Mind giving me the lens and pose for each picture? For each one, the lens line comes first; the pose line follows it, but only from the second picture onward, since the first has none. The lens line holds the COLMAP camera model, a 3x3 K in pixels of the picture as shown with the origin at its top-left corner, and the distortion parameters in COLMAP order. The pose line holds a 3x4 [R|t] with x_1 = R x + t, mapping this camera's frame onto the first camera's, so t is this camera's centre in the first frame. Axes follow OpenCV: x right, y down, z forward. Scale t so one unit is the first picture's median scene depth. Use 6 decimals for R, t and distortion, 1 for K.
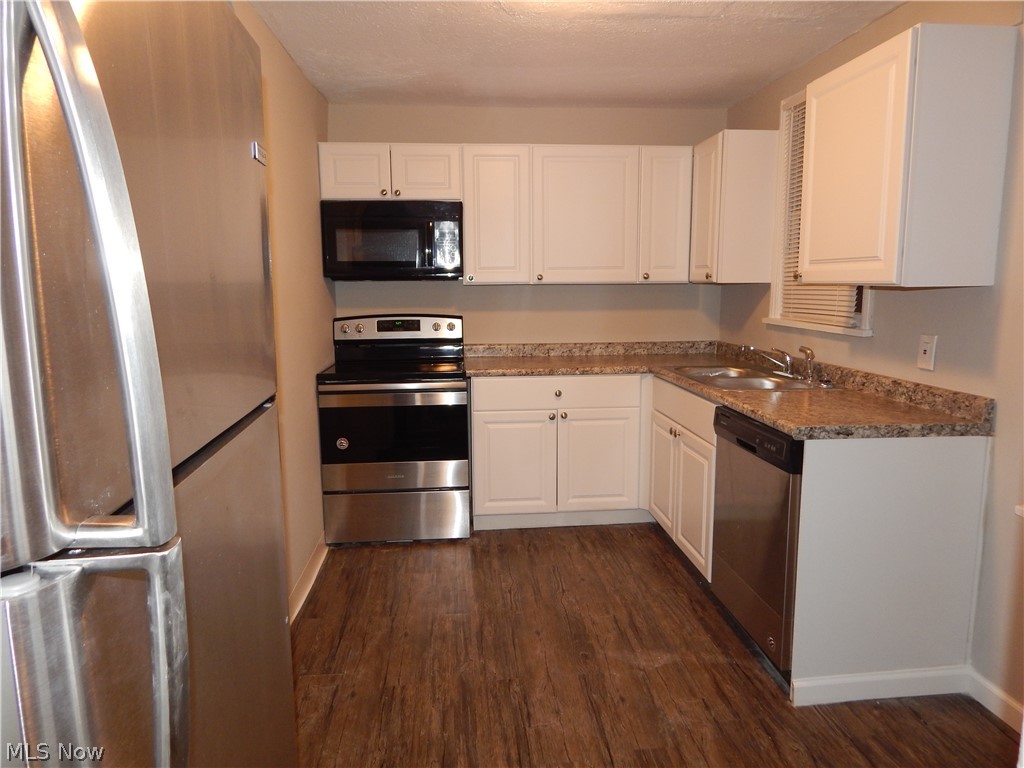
lens RADIAL K [[680.8, 0, 513.7], [0, 680.8, 379.8], [0, 0, 1]] dist [-0.000193, -0.000163]
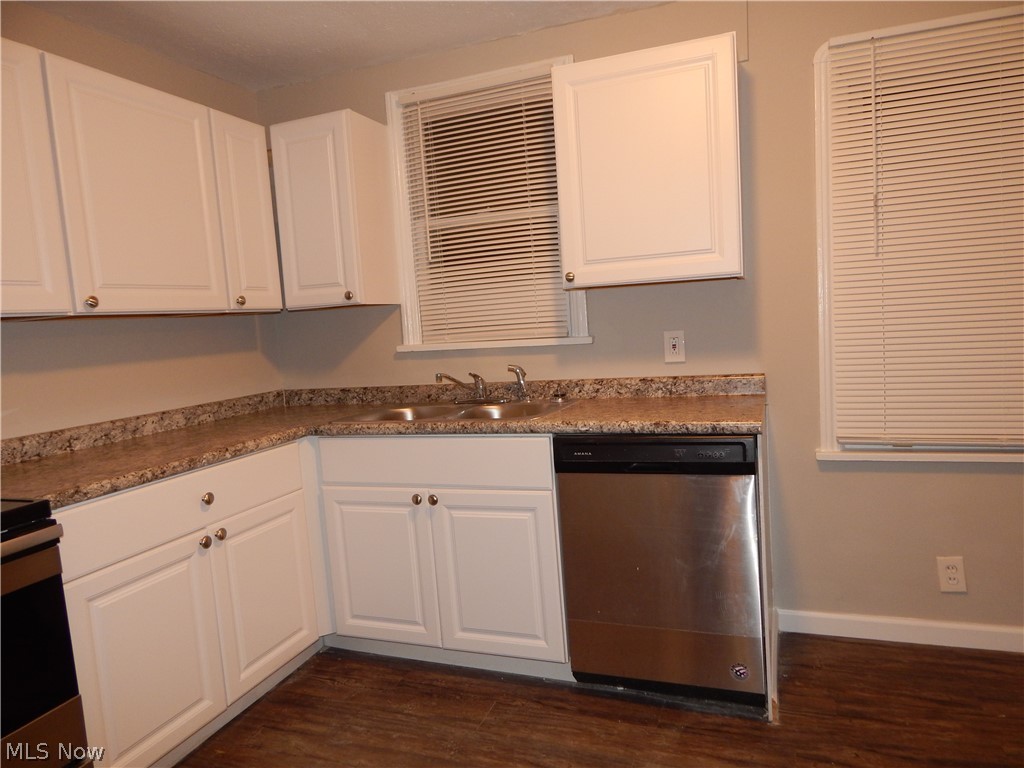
lens RADIAL K [[680.8, 0, 513.7], [0, 680.8, 379.8], [0, 0, 1]] dist [-0.000193, -0.000163]
pose [[0.439115, -0.102397, 0.892577, -0.320559], [0.191852, 0.981255, 0.018186, -0.038719], [-0.877708, 0.163257, 0.450529, 0.508000]]
